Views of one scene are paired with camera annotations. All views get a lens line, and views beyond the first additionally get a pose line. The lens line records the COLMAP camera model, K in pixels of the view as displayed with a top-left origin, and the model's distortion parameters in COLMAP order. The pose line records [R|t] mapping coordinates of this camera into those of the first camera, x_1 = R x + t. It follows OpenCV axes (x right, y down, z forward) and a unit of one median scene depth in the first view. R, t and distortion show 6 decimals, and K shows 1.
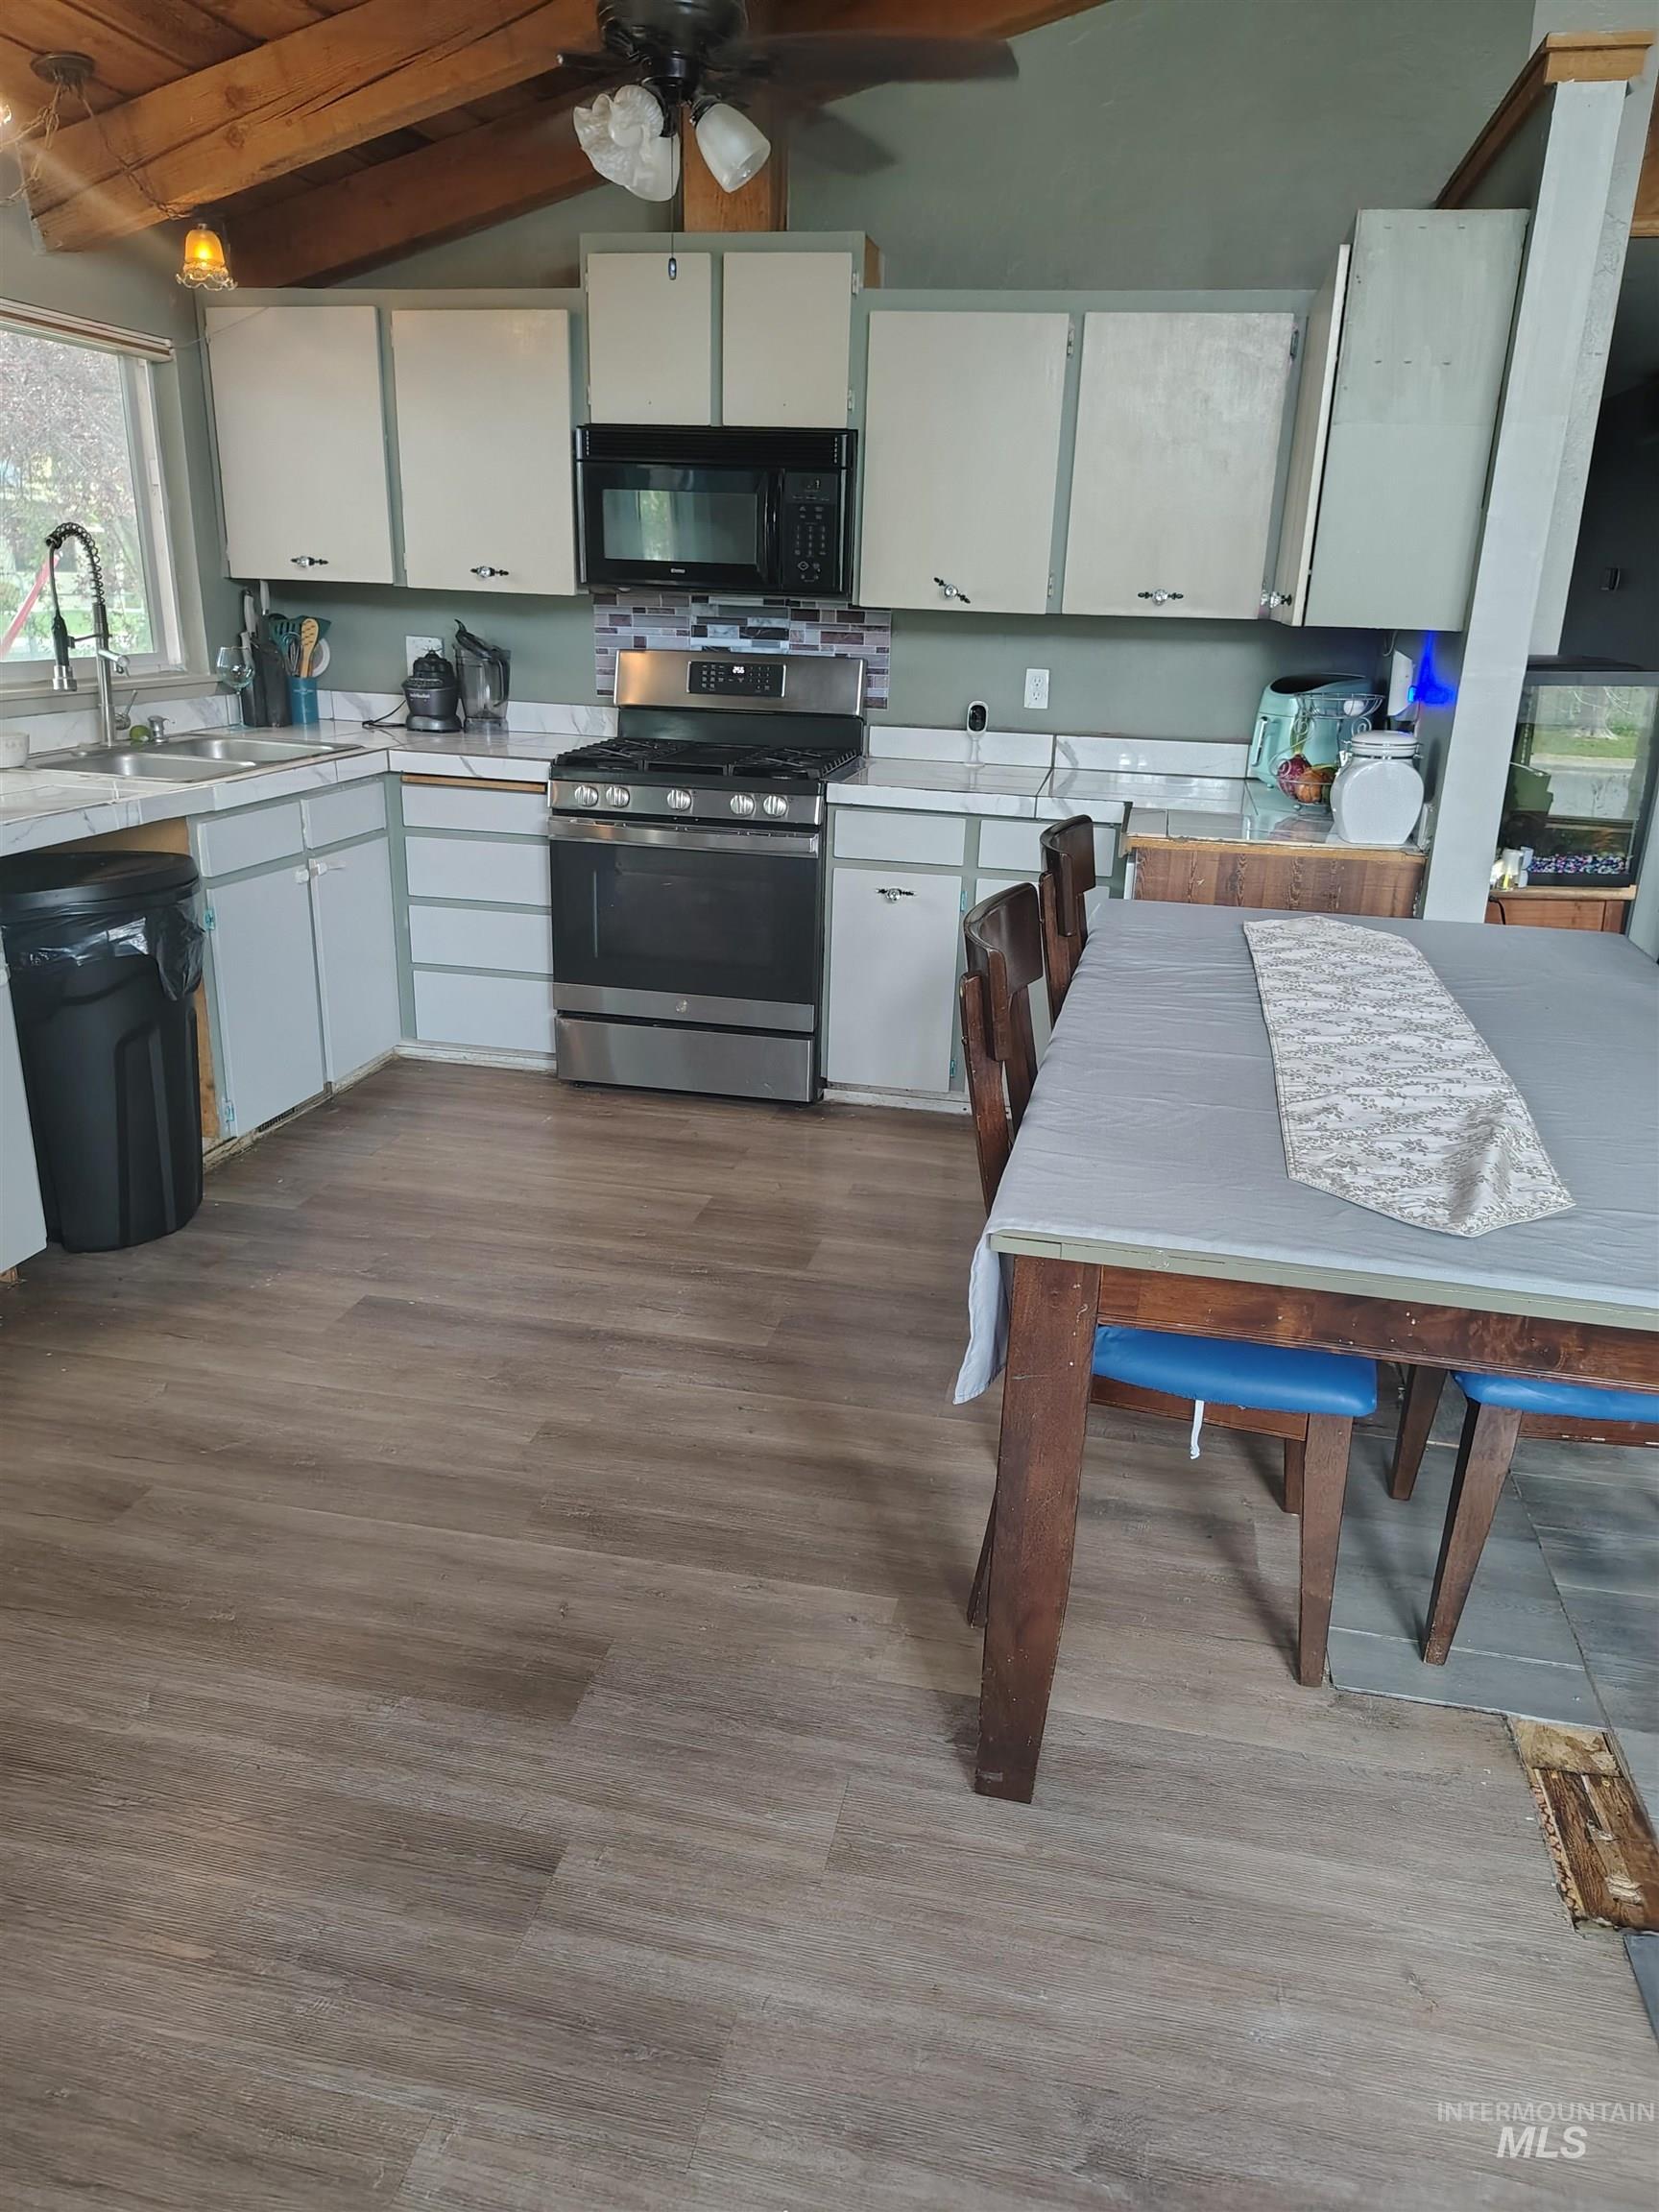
lens RADIAL K [[1529.7, 0, 844.2], [0, 1529.7, 1097.6], [0, 0, 1]] dist [0.040492, -0.031383]
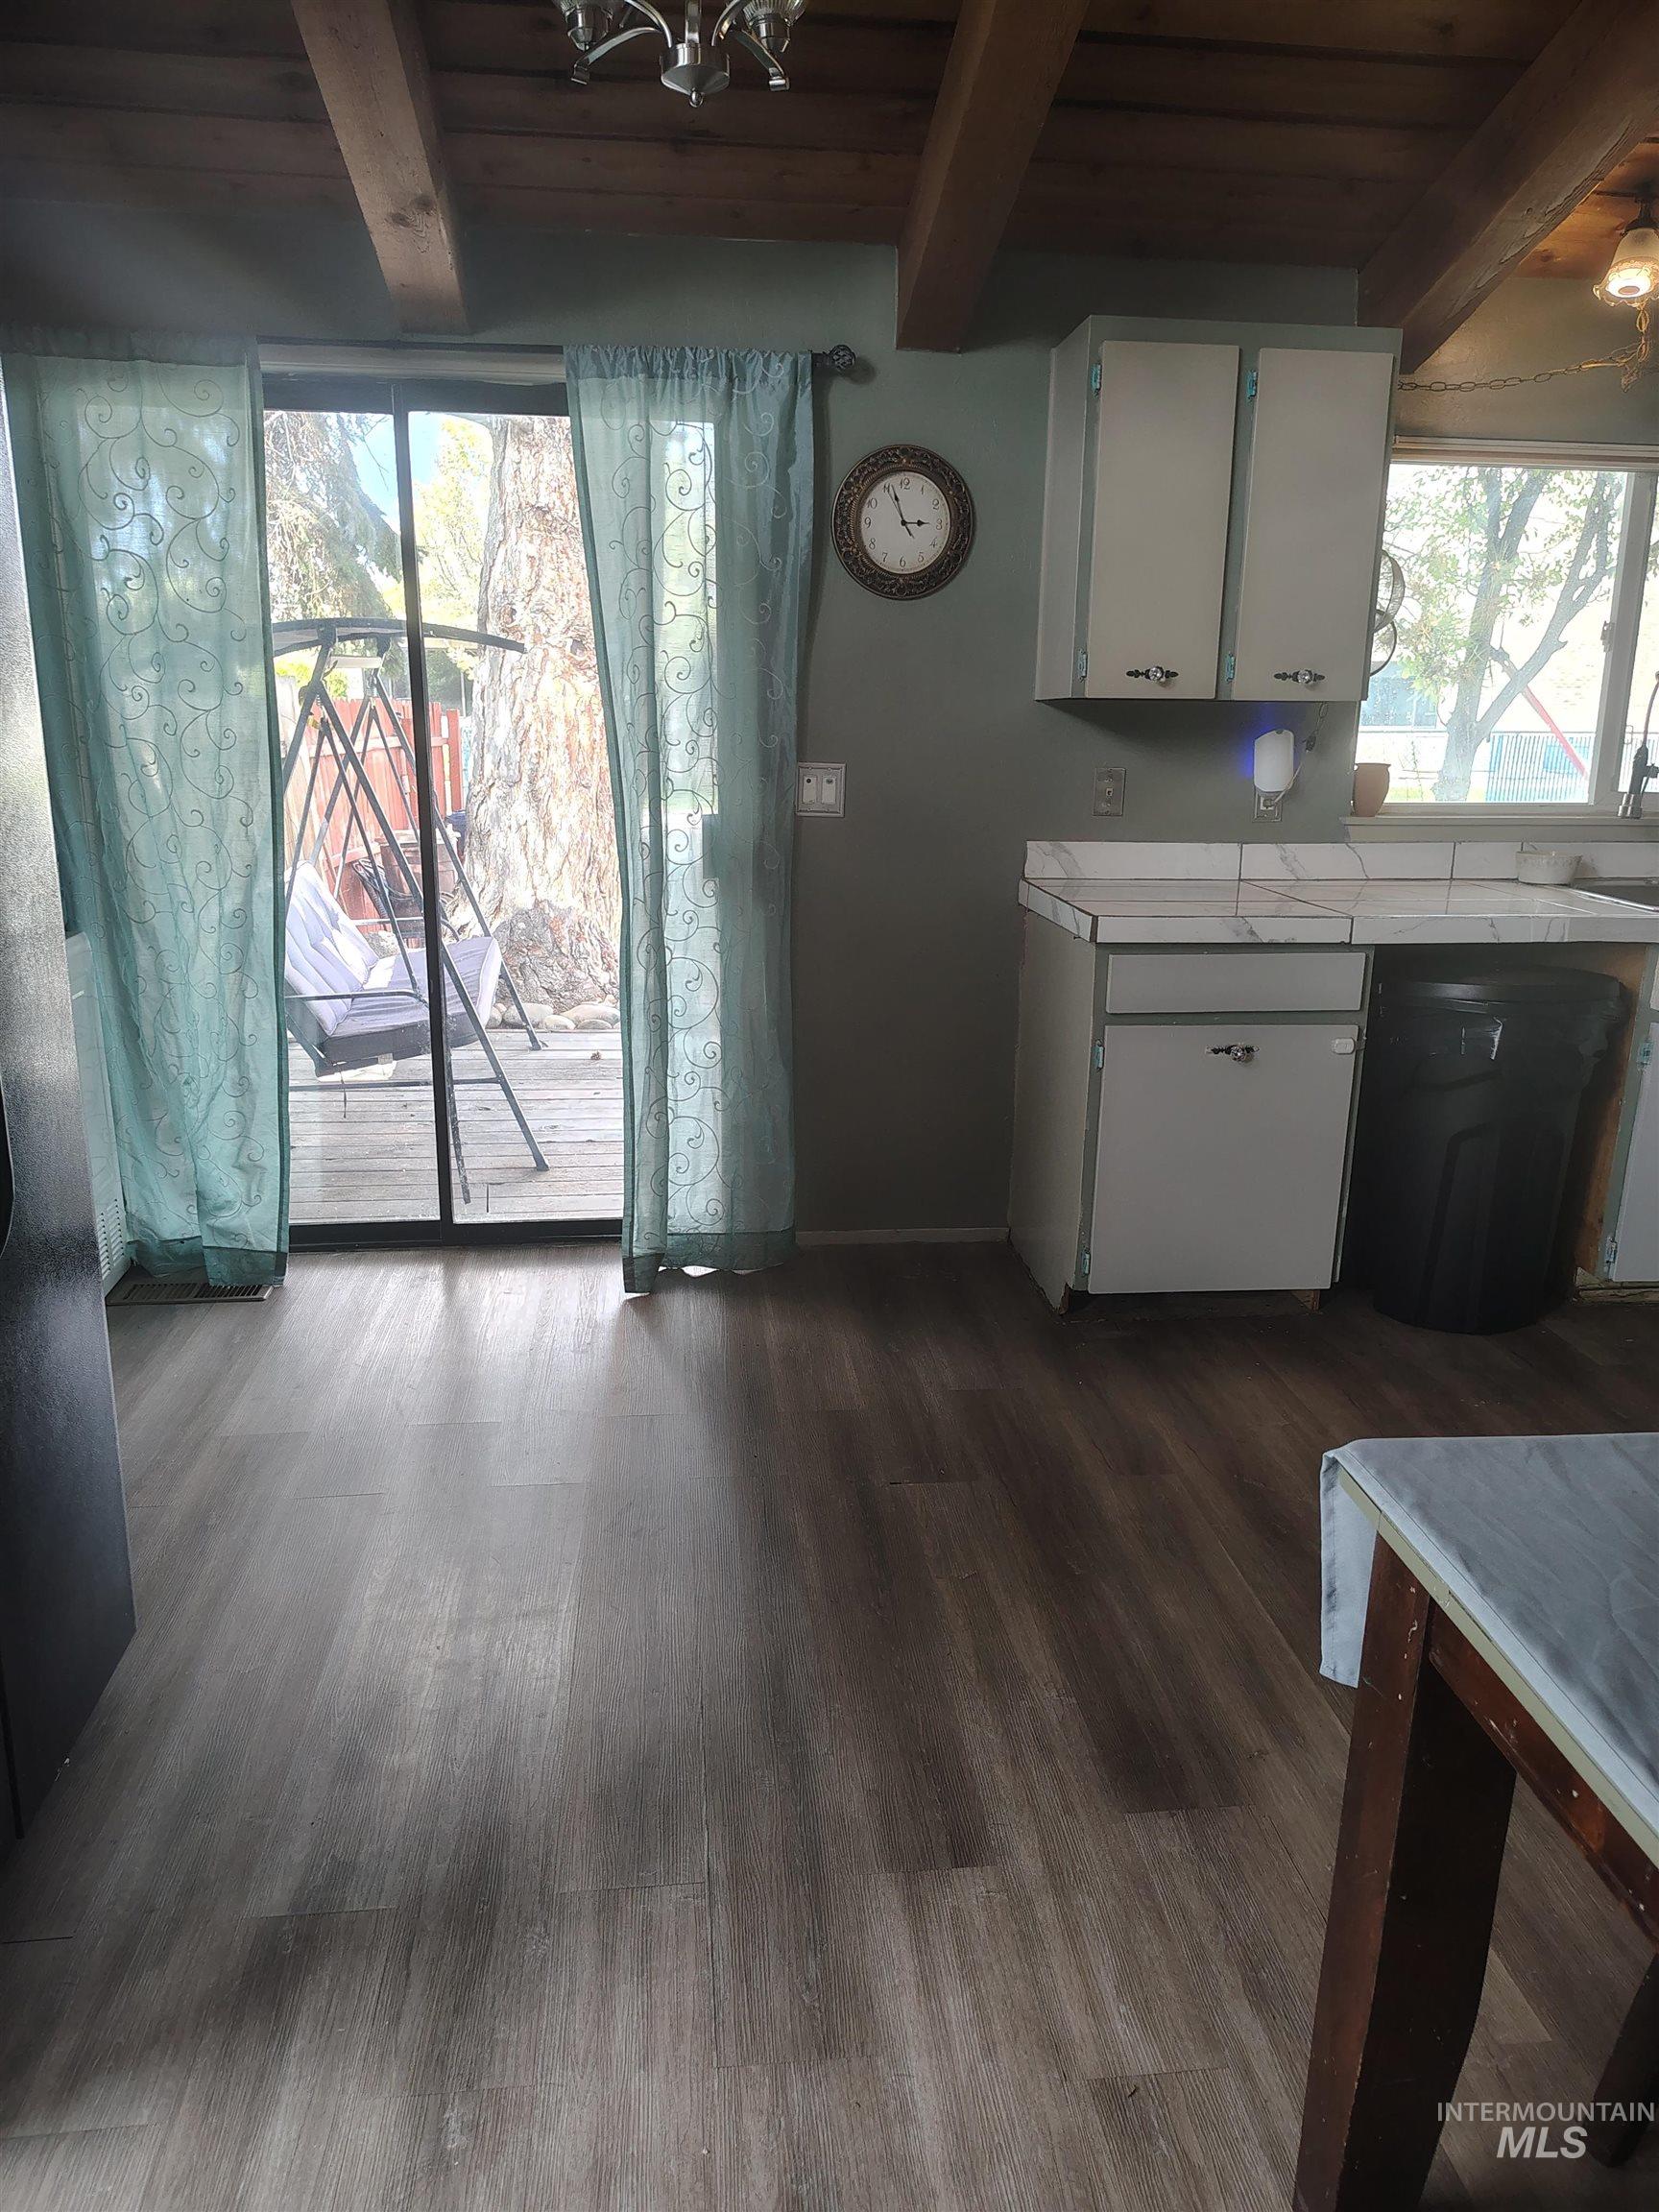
lens RADIAL K [[1529.7, 0, 838.8], [0, 1529.7, 1106.8], [0, 0, 1]] dist [0.040492, -0.031383]
pose [[0.310620, 0.213620, -0.926219, 0.286528], [-0.306645, 0.944842, 0.115078, -0.035715], [0.899713, 0.248275, 0.358992, 0.188566]]
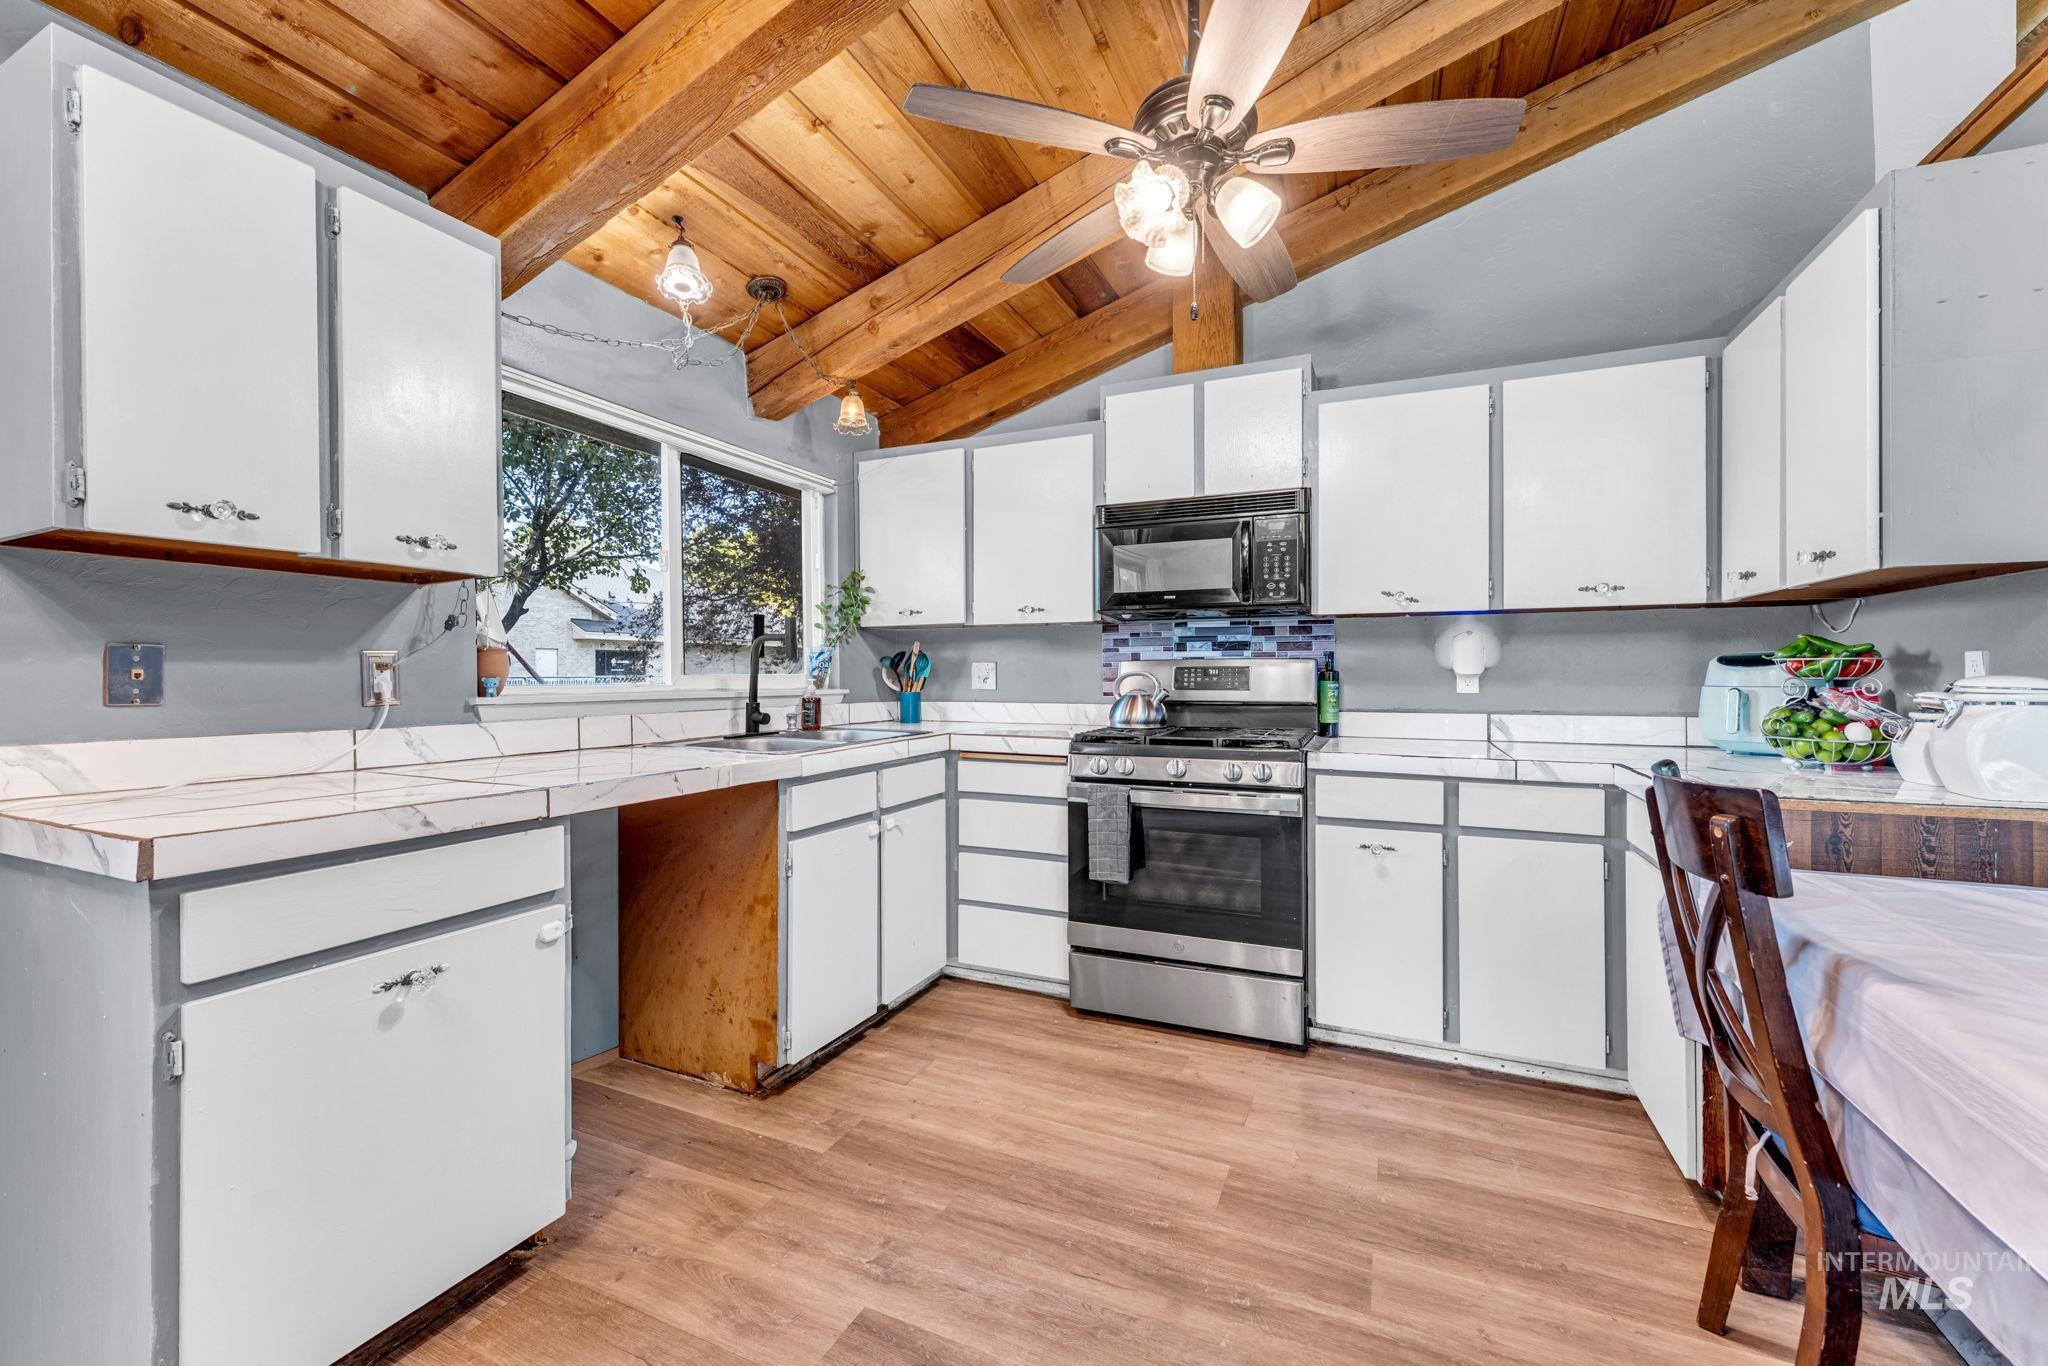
lens RADIAL K [[811.7, 0, 1022.8], [0, 811.7, 672.1], [0, 0, 1]] dist [-0.001755, -0.000315]
pose [[0.974671, -0.035626, -0.220787, -0.082458], [-0.038511, 0.945748, -0.322609, -0.055626], [0.220302, 0.322941, 0.920422, 0.367149]]
